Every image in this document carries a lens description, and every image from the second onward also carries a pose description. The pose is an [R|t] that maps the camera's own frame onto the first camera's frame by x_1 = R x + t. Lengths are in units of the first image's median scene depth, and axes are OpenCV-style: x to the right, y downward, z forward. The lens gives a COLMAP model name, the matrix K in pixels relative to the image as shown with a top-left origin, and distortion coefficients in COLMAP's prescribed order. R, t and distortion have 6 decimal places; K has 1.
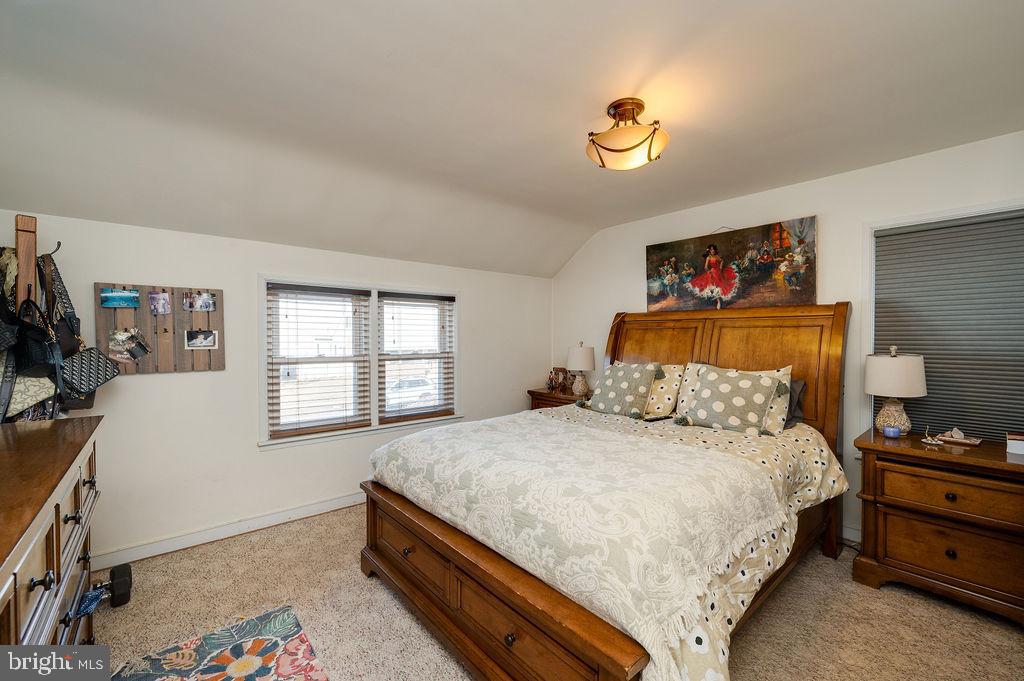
lens RADIAL K [[420.6, 0, 516.7], [0, 420.6, 340.6], [0, 0, 1]] dist [0.000889, -0.000012]
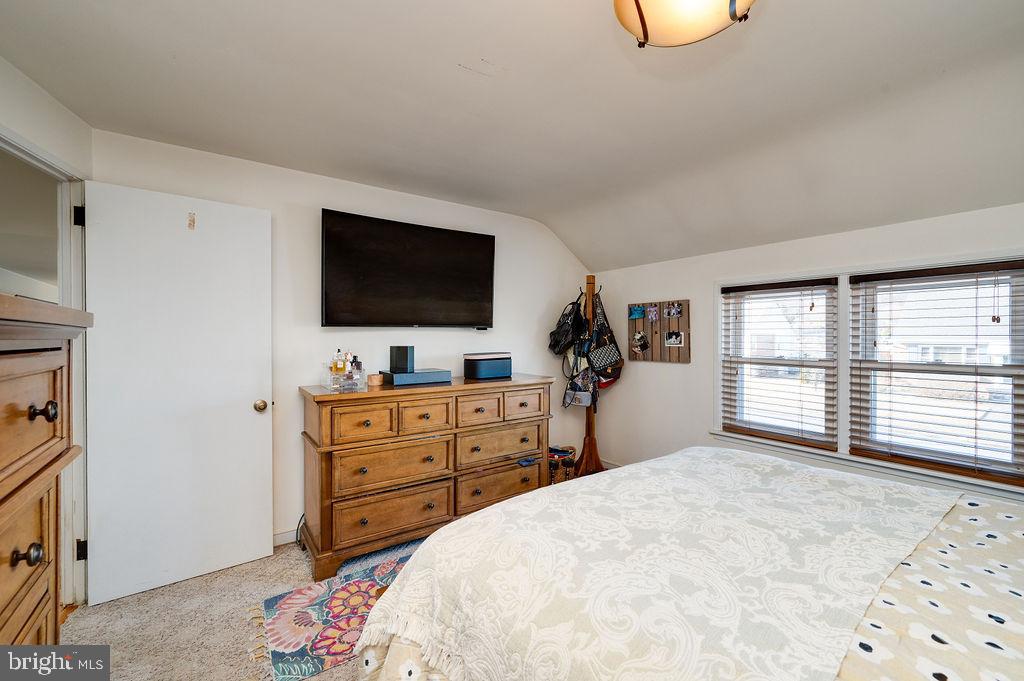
lens RADIAL K [[420.6, 0, 515.5], [0, 420.6, 338.3], [0, 0, 1]] dist [0.000889, -0.000012]
pose [[-0.090807, 0.002657, -0.995865, 0.613444], [-0.009372, 0.999950, 0.003523, -0.004560], [0.995824, 0.009653, -0.090777, 0.618607]]
